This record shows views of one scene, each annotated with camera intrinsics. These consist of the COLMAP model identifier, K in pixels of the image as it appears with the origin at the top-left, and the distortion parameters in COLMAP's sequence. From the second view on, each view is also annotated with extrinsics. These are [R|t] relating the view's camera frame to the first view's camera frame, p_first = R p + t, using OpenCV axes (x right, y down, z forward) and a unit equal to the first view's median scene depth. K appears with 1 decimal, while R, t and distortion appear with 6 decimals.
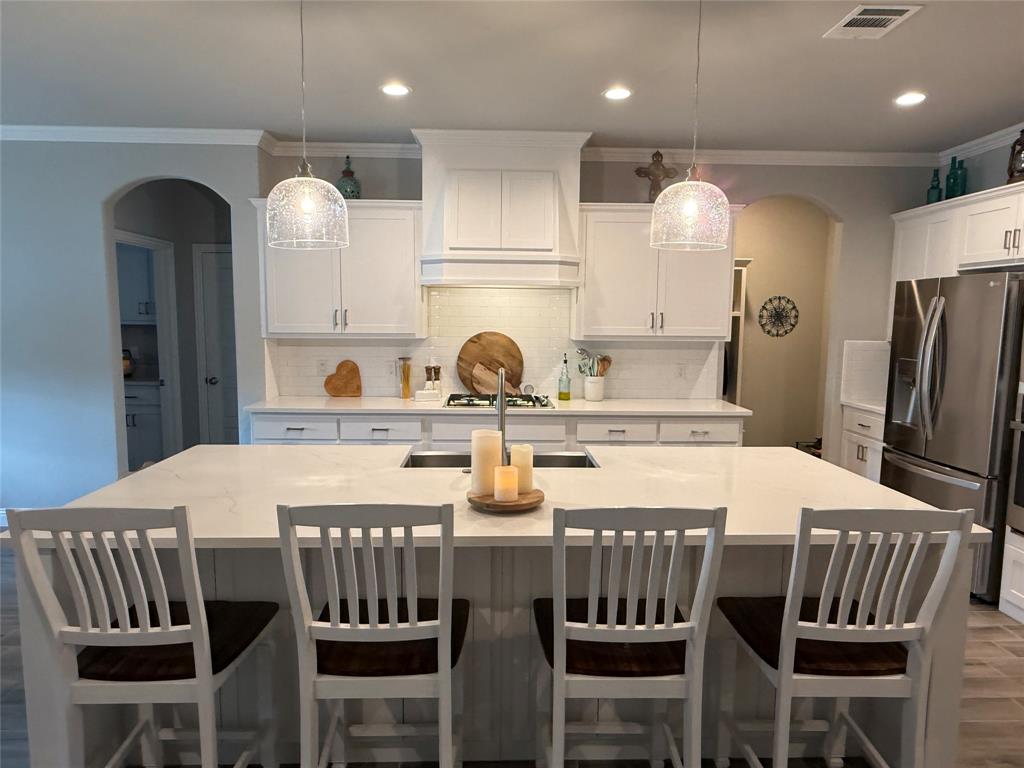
lens RADIAL K [[669.9, 0, 512.0], [0, 669.9, 384.0], [0, 0, 1]] dist [-0.003027, 0.000991]
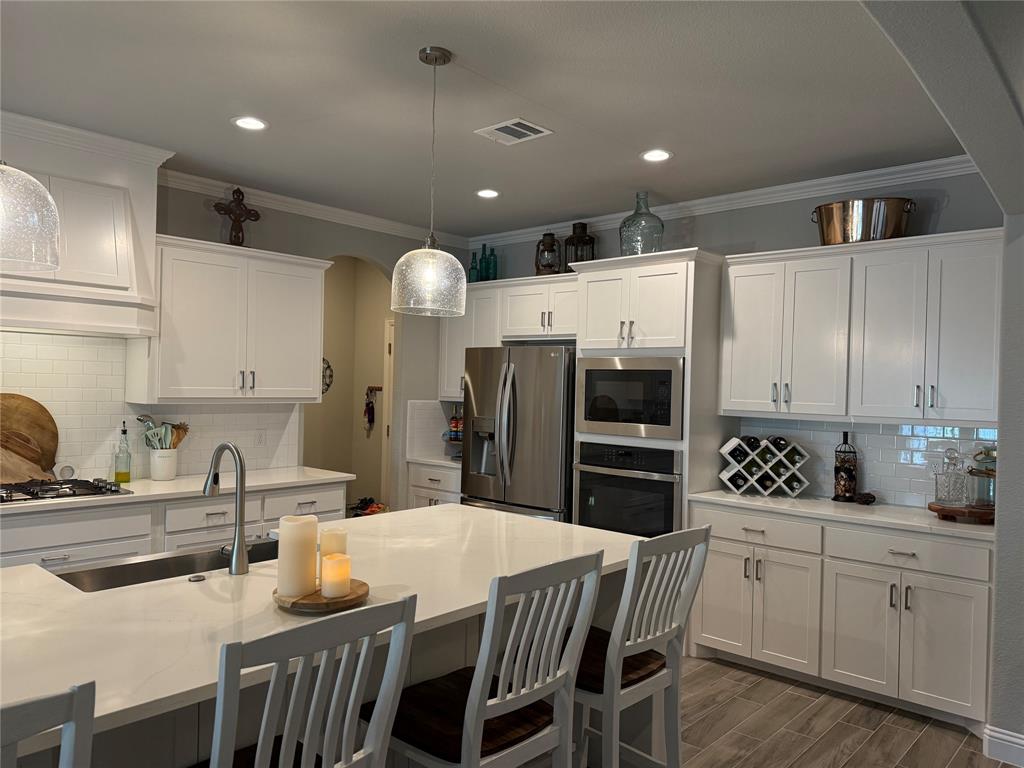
lens RADIAL K [[754.1, 0, 512.0], [0, 754.1, 384.0], [0, 0, 1]] dist [0.057647, -0.004052]
pose [[0.684057, 0.005643, 0.729407, -0.273680], [0.056183, 0.996592, -0.060399, -0.010883], [-0.727262, 0.082296, 0.681409, 0.078058]]
